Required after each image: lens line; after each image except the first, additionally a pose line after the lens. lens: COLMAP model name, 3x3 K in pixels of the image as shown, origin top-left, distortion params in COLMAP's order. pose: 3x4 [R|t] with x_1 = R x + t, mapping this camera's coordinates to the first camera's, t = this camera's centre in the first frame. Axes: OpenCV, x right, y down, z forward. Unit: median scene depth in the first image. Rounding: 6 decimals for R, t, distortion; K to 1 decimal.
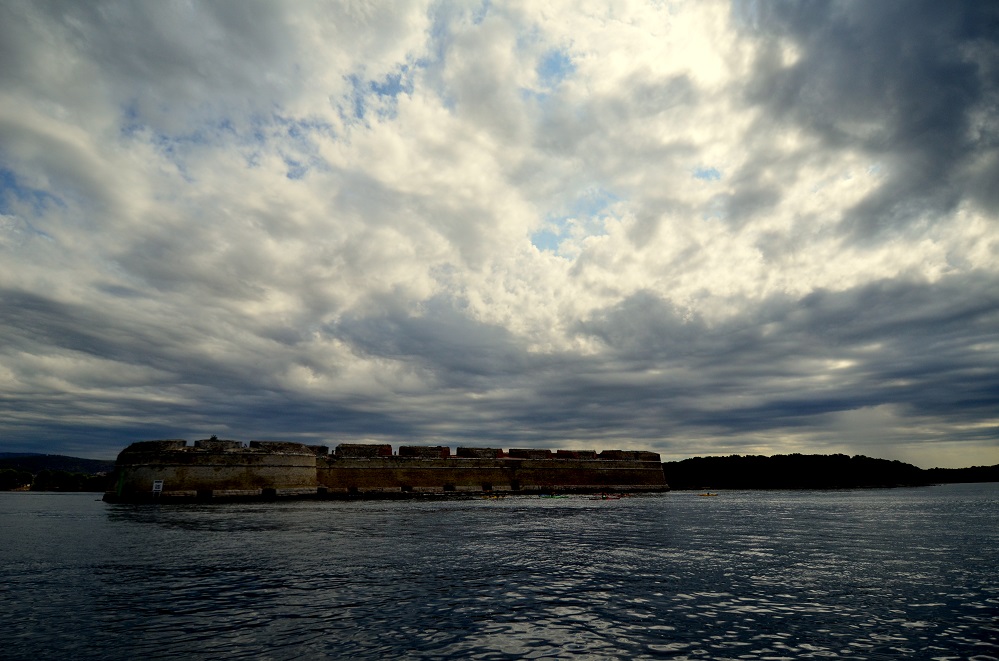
lens RADIAL K [[570.9, 0, 496.3], [0, 570.9, 353.4], [0, 0, 1]] dist [0.001002, -0.000125]
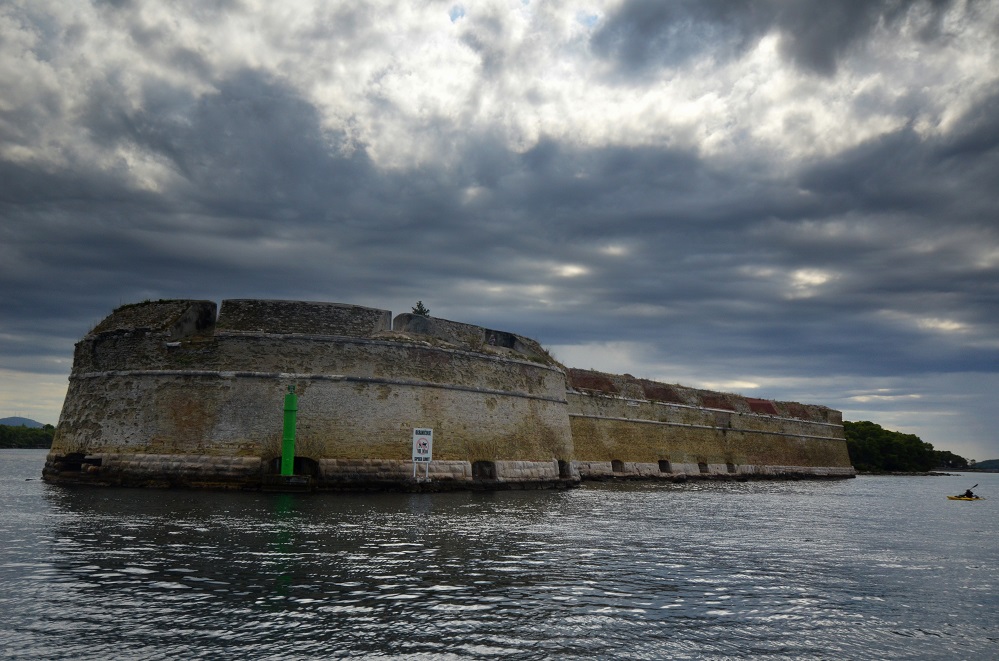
lens RADIAL K [[1151.1, 0, 499.5], [0, 1151.1, 330.5], [0, 0, 1]] dist [-0.009322, 0.006428]
pose [[0.819400, 0.085918, 0.566746, -0.120036], [-0.146253, 0.987316, 0.061776, 0.015788], [-0.554250, -0.133507, 0.821573, 0.058340]]
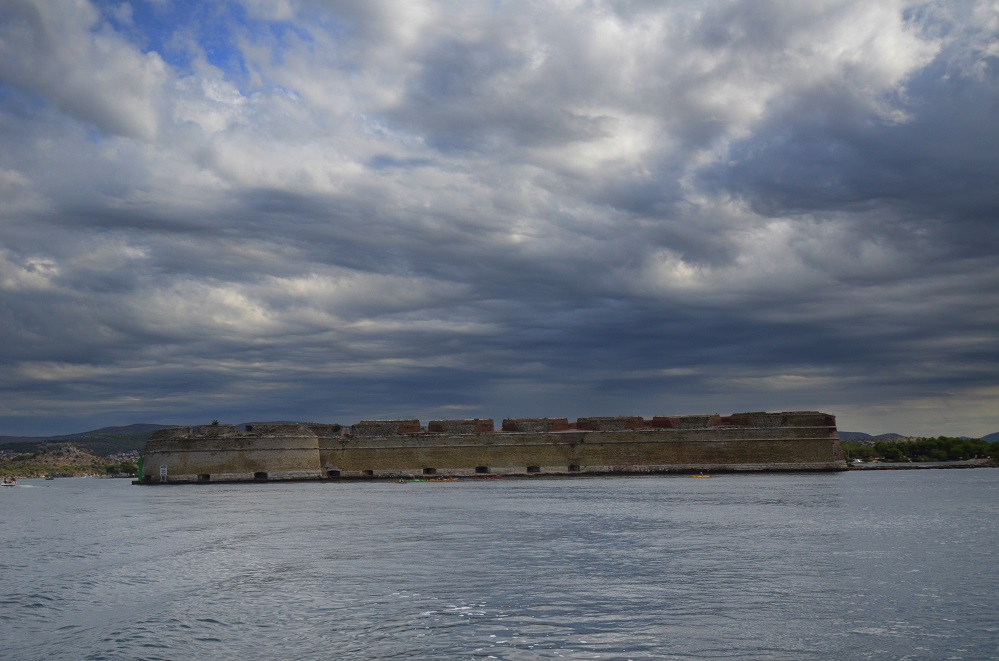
lens RADIAL K [[1151.1, 0, 499.5], [0, 1151.1, 330.5], [0, 0, 1]] dist [-0.009322, 0.006428]
pose [[0.848667, -0.067687, -0.524578, 0.142734], [0.129251, 0.988250, 0.081588, -0.016118], [0.512892, -0.137043, 0.847444, -0.061942]]
